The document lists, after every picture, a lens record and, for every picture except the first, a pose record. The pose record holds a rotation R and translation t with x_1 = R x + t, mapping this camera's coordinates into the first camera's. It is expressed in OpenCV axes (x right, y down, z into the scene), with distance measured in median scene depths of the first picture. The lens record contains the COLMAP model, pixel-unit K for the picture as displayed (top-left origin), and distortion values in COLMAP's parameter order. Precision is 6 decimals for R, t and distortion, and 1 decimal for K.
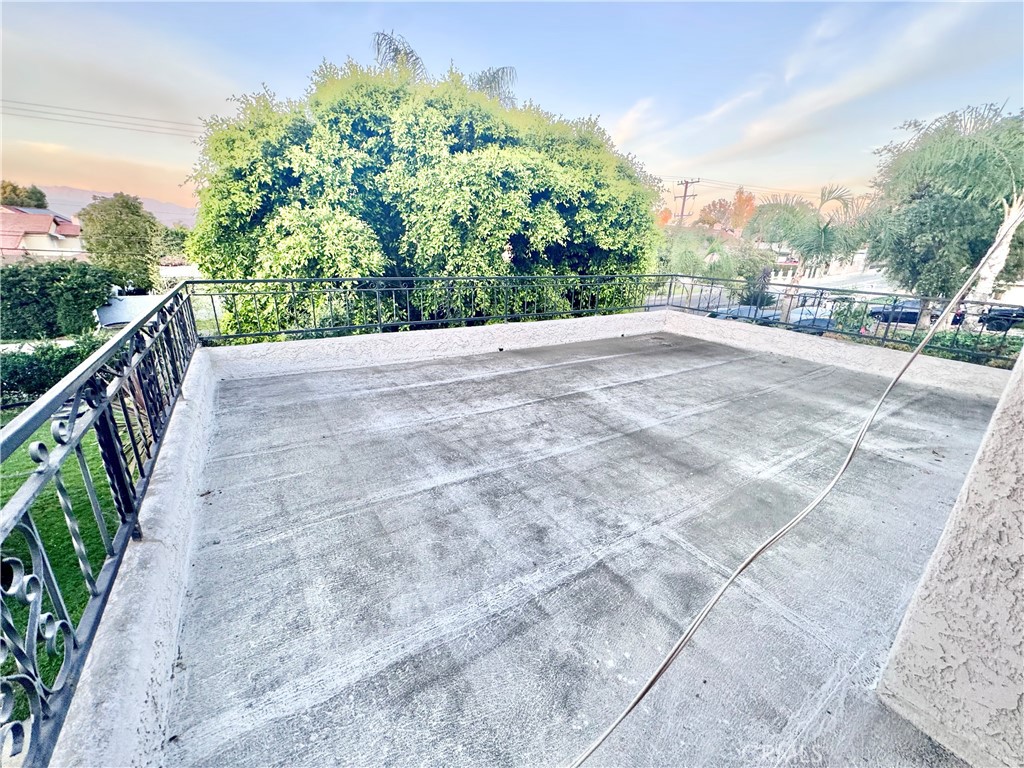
lens RADIAL K [[412.5, 0, 509.7], [0, 412.5, 380.9], [0, 0, 1]] dist [-0.000400, 0.000219]
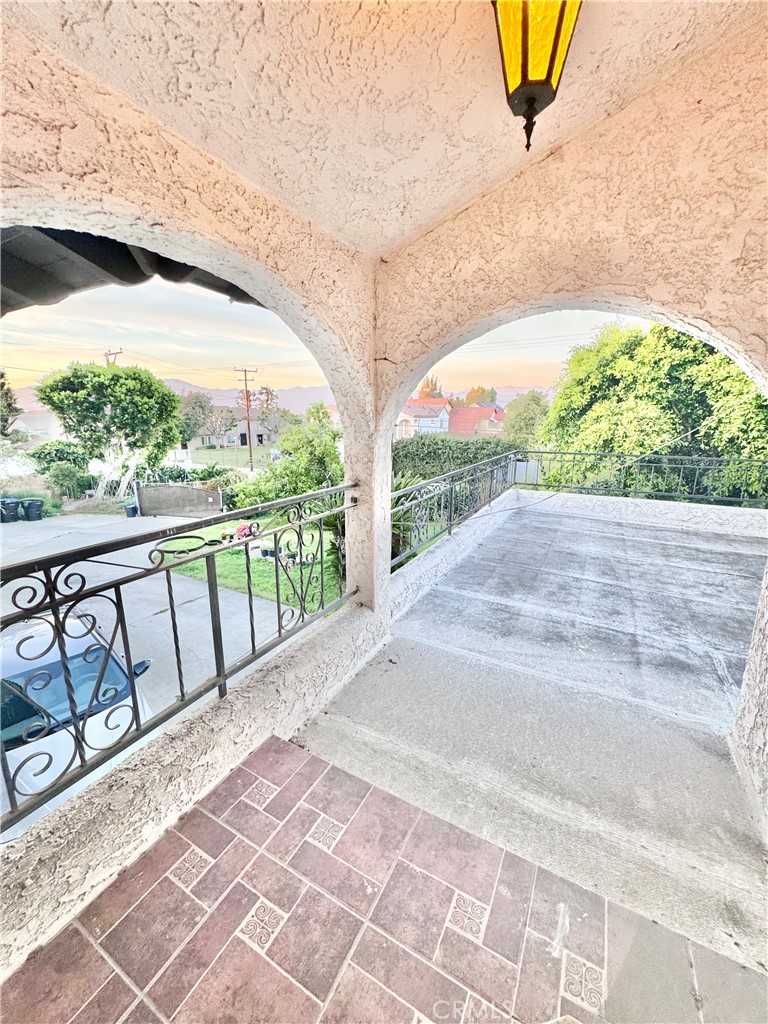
lens RADIAL K [[412.5, 0, 383.3], [0, 412.5, 510.9], [0, 0, 1]] dist [-0.000400, 0.000219]
pose [[0.482433, 0.164815, -0.860288, 0.507122], [-0.256888, 0.965574, 0.040928, 0.083648], [0.837417, 0.201253, 0.508164, -0.338727]]
